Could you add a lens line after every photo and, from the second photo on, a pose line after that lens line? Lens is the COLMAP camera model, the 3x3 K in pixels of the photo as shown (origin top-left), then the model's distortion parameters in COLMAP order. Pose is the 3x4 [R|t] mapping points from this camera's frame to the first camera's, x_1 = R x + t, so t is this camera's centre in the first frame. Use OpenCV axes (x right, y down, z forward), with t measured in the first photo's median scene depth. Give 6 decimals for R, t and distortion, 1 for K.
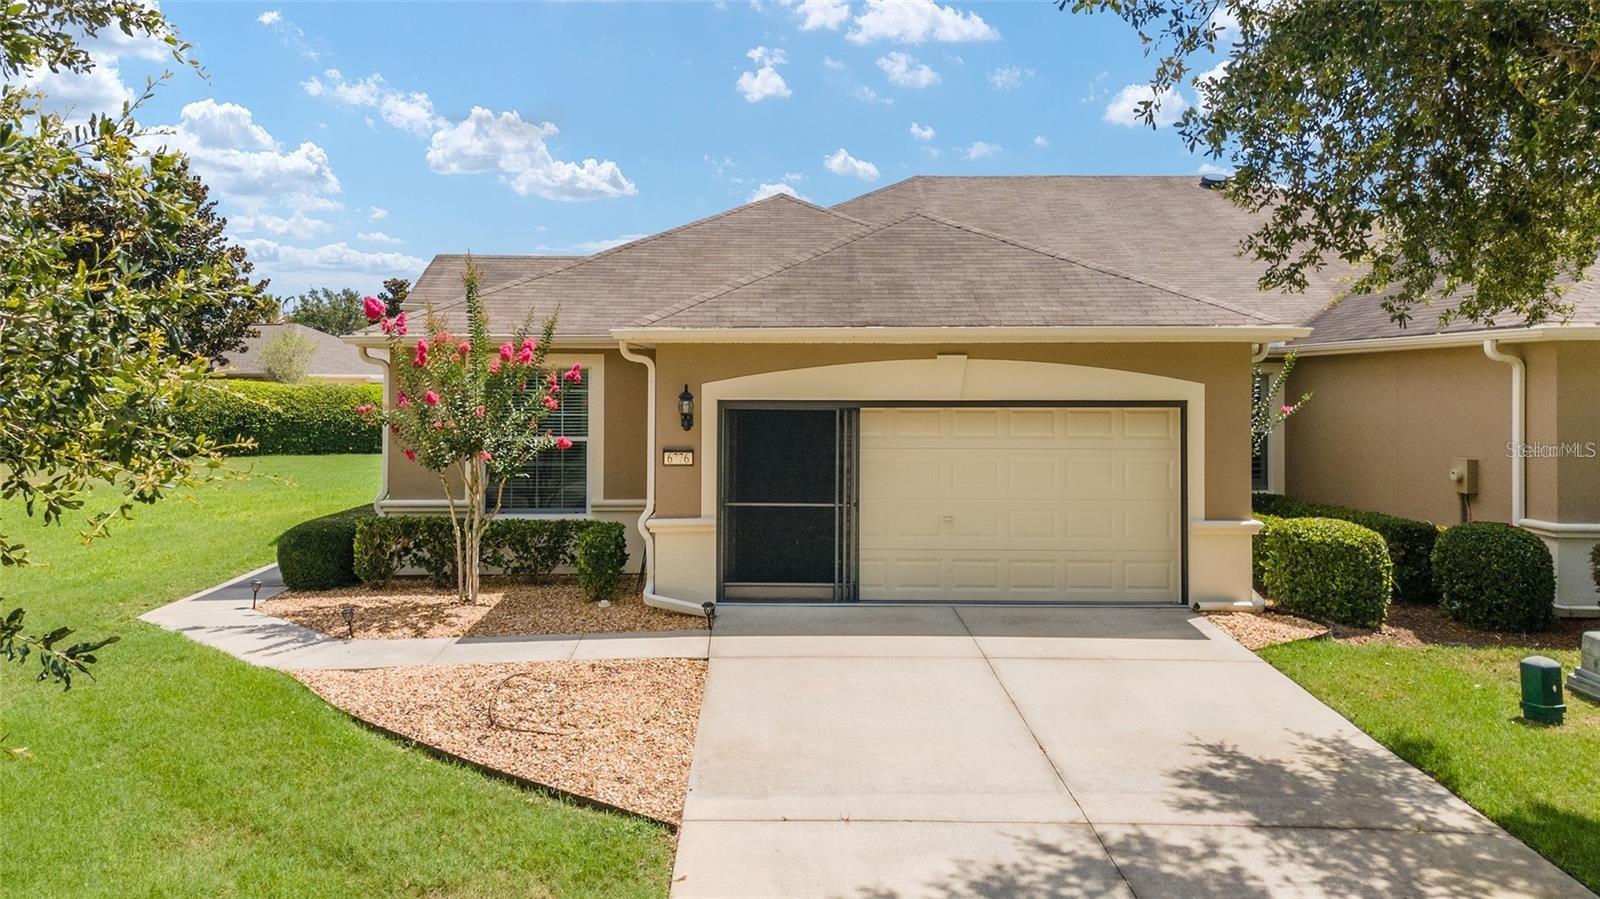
lens RADIAL K [[1148.7, 0, 800.8], [0, 1148.7, 408.3], [0, 0, 1]] dist [0.023244, 0.068384]
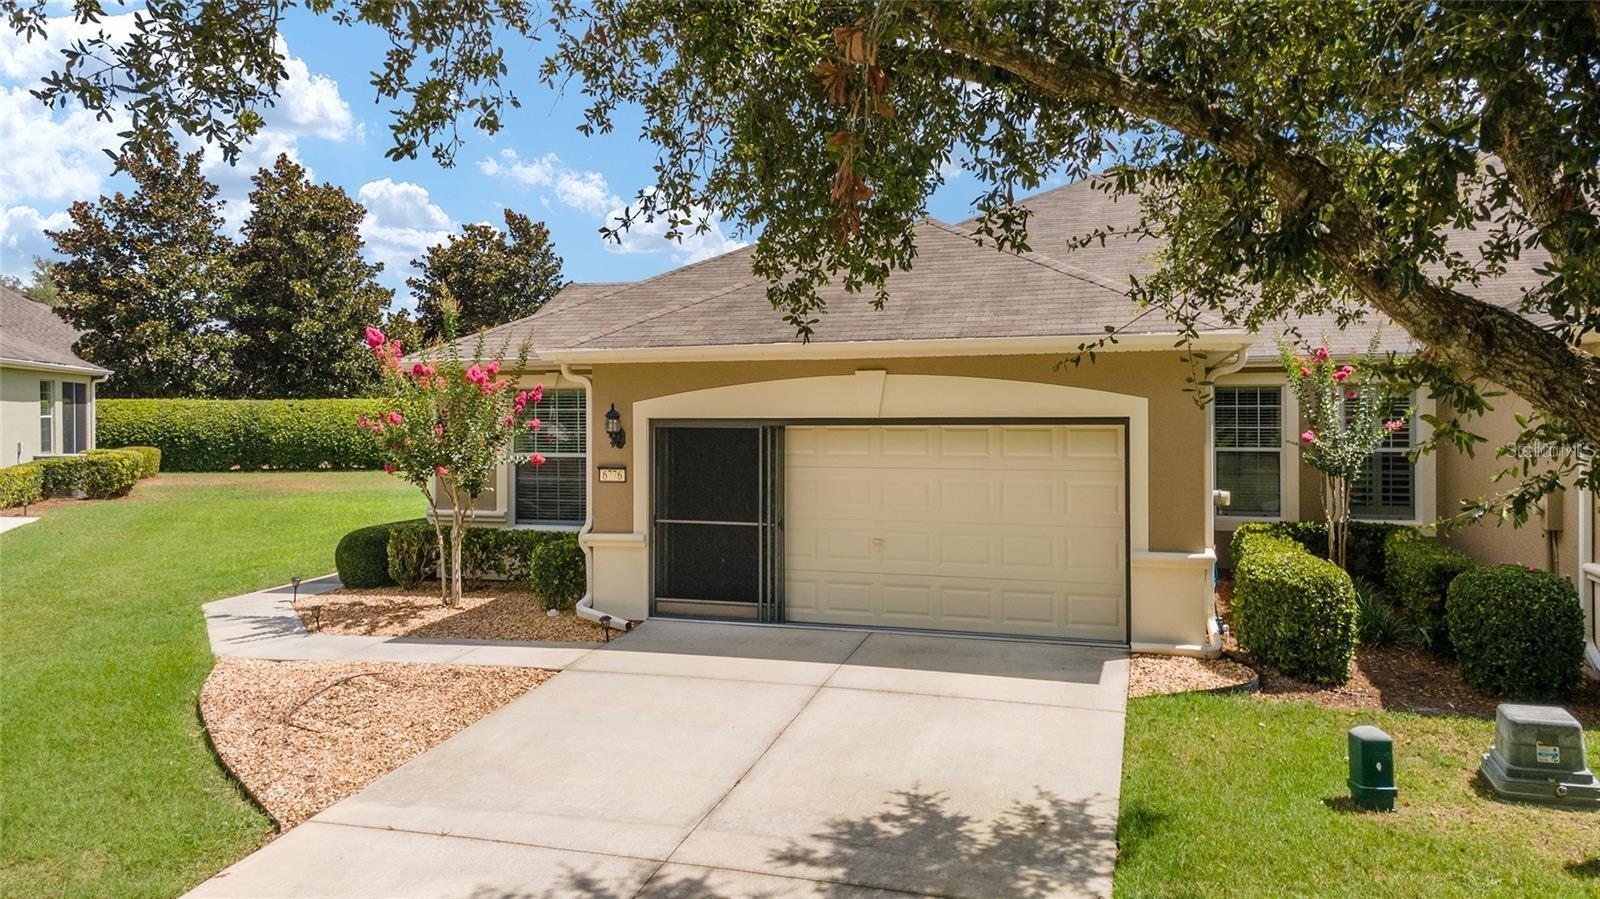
lens RADIAL K [[1130.2, 0, 800.0], [0, 1130.2, 449.5], [0, 0, 1]] dist [0.071034, 0.000159]
pose [[0.955009, 0.005843, -0.296520, 0.354478], [0.000316, 0.999785, 0.020721, -0.000516], [0.296577, -0.019882, 0.954802, 0.079294]]
